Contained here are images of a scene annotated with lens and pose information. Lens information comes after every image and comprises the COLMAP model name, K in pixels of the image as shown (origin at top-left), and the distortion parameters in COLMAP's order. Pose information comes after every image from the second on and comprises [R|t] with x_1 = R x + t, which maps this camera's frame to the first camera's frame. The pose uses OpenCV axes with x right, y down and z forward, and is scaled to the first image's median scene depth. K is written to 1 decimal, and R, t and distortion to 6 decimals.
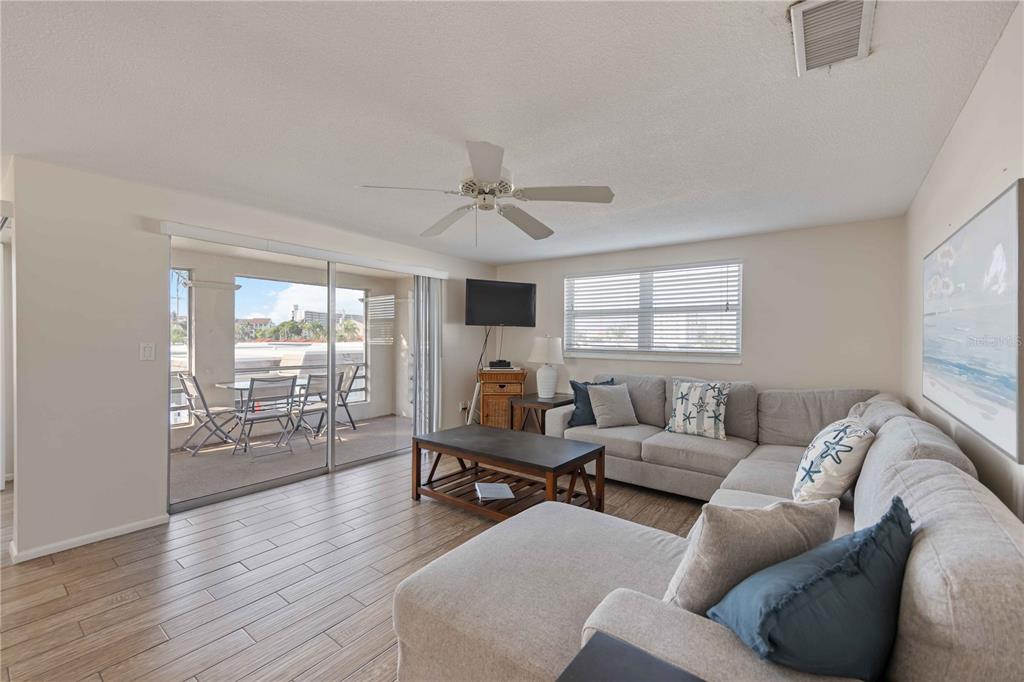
lens RADIAL K [[418.9, 0, 517.5], [0, 418.9, 341.6], [0, 0, 1]] dist [0.014459, -0.000195]
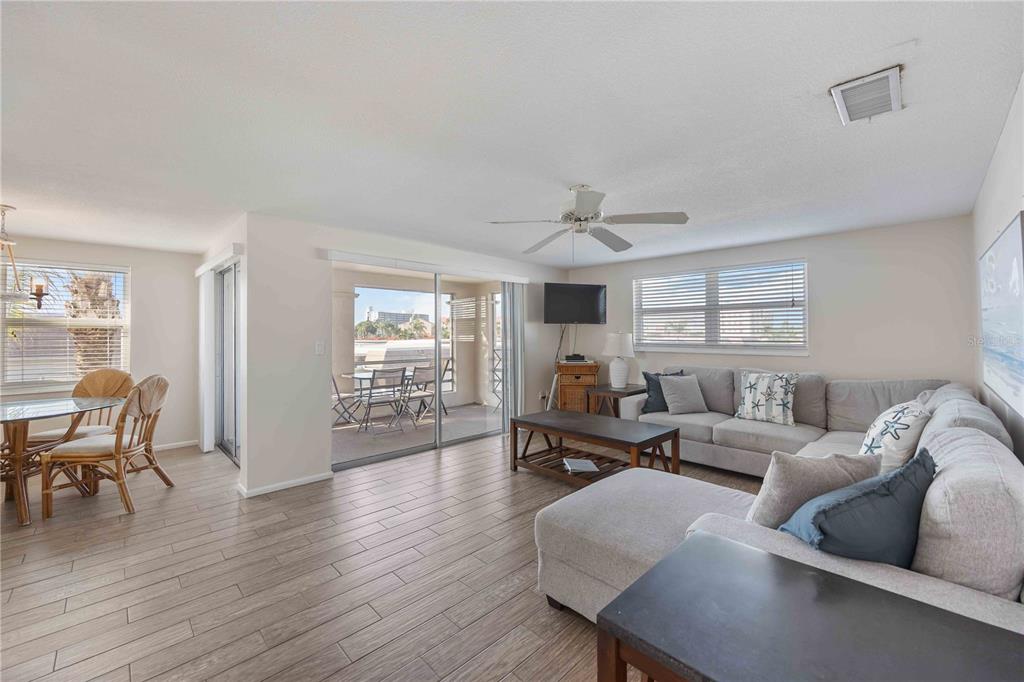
lens RADIAL K [[406.4, 0, 513.1], [0, 406.4, 327.5], [0, 0, 1]] dist [-0.001447, -0.000094]
pose [[0.989050, -0.014243, -0.146889, -0.057783], [0.010527, 0.999605, -0.026040, -0.000782], [0.147202, 0.024209, 0.988810, -0.131203]]
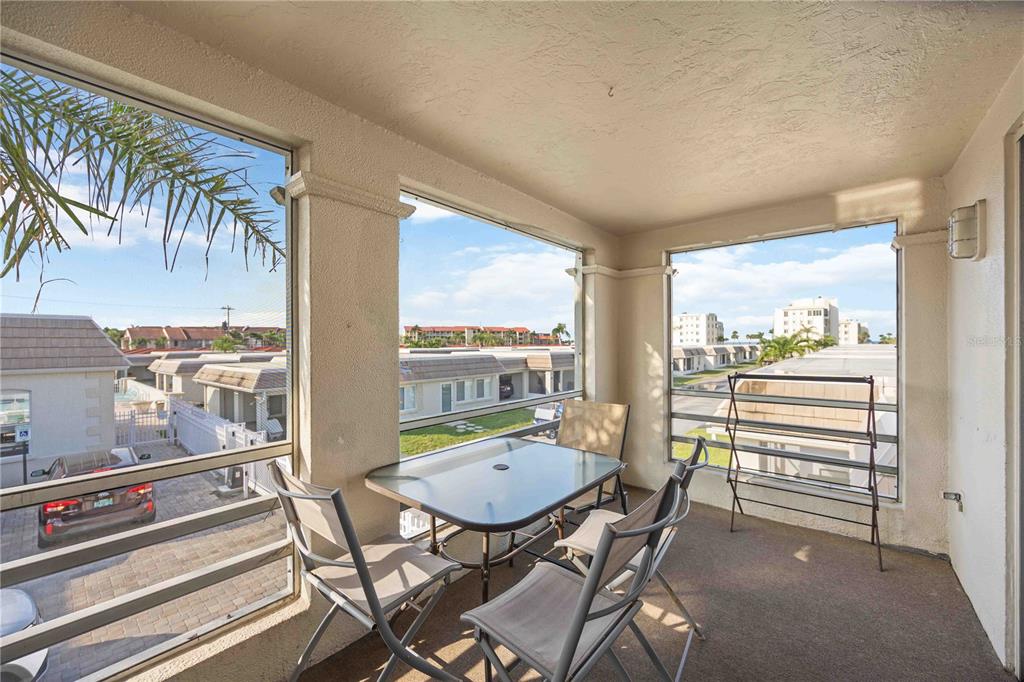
lens RADIAL K [[398.8, 0, 512.6], [0, 398.8, 341.2], [0, 0, 1]] dist [-0.000214, 0.000008]
pose [[0.998896, -0.009117, -0.046090, -0.744110], [0.008496, 0.999871, -0.013658, -0.008284], [0.046208, 0.013252, 0.998844, 0.873020]]
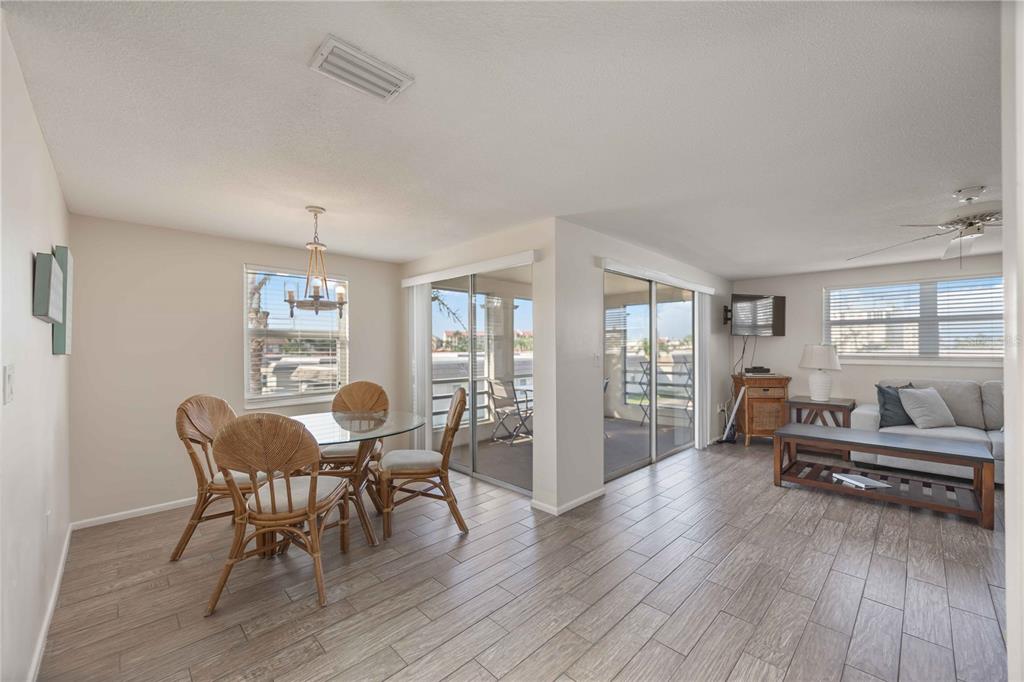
lens RADIAL K [[404.7, 0, 511.3], [0, 404.7, 347.7], [0, 0, 1]] dist [-0.001772, -0.000070]
pose [[0.989701, -0.011070, -0.142725, -0.691314], [0.009908, 0.999912, -0.008848, -0.003365], [0.142810, 0.007343, 0.989723, -0.185434]]
